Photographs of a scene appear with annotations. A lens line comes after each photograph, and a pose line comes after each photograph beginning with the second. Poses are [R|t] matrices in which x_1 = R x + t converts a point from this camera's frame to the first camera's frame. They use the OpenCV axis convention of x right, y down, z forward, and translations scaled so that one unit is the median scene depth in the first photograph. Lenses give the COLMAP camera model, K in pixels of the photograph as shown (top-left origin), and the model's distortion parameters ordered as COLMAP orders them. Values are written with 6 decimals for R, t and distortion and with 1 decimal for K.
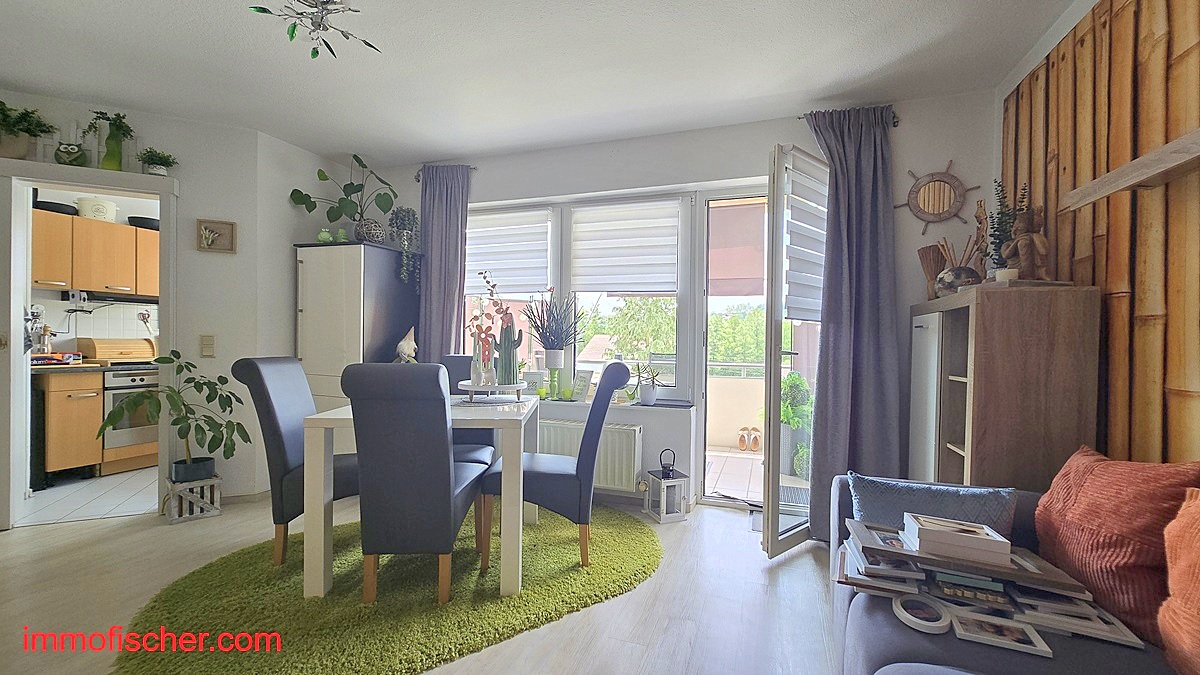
lens RADIAL K [[490.6, 0, 602.3], [0, 490.6, 346.2], [0, 0, 1]] dist [-0.003007, 0.000545]
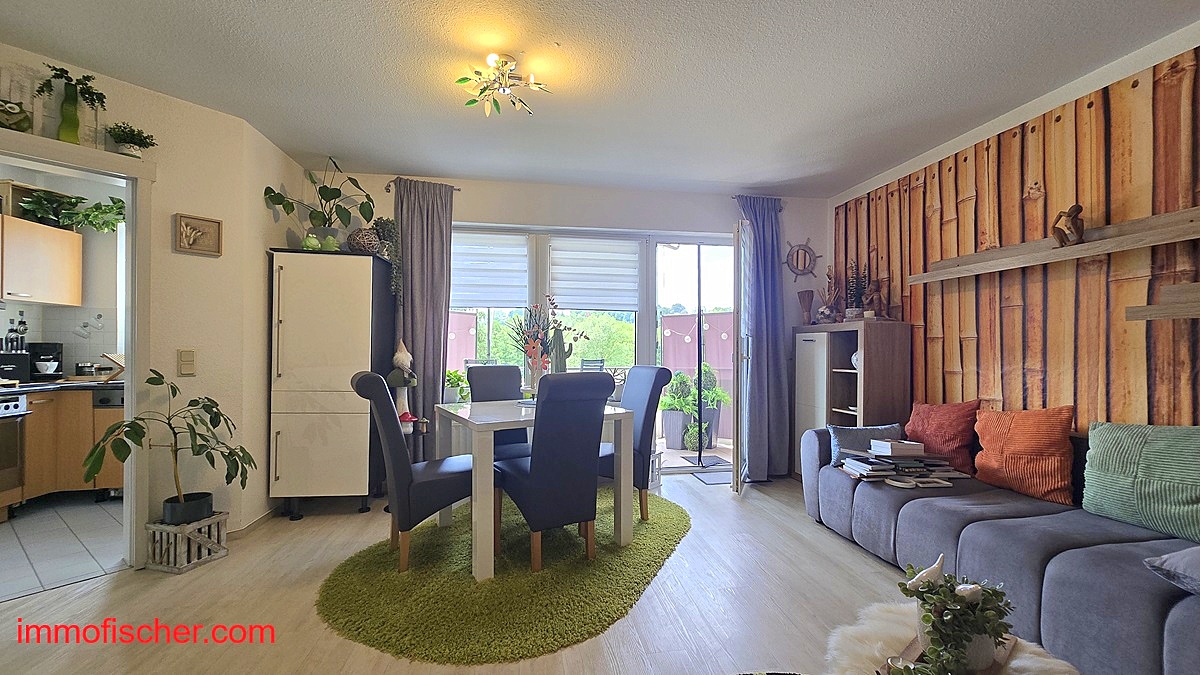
lens RADIAL K [[490.6, 0, 602.3], [0, 490.6, 346.2], [0, 0, 1]] dist [-0.003007, 0.000545]
pose [[0.879191, -0.008443, 0.476395, -0.612623], [0.013308, 0.999888, -0.006838, -0.014510], [-0.476284, 0.012352, 0.879205, -0.097861]]
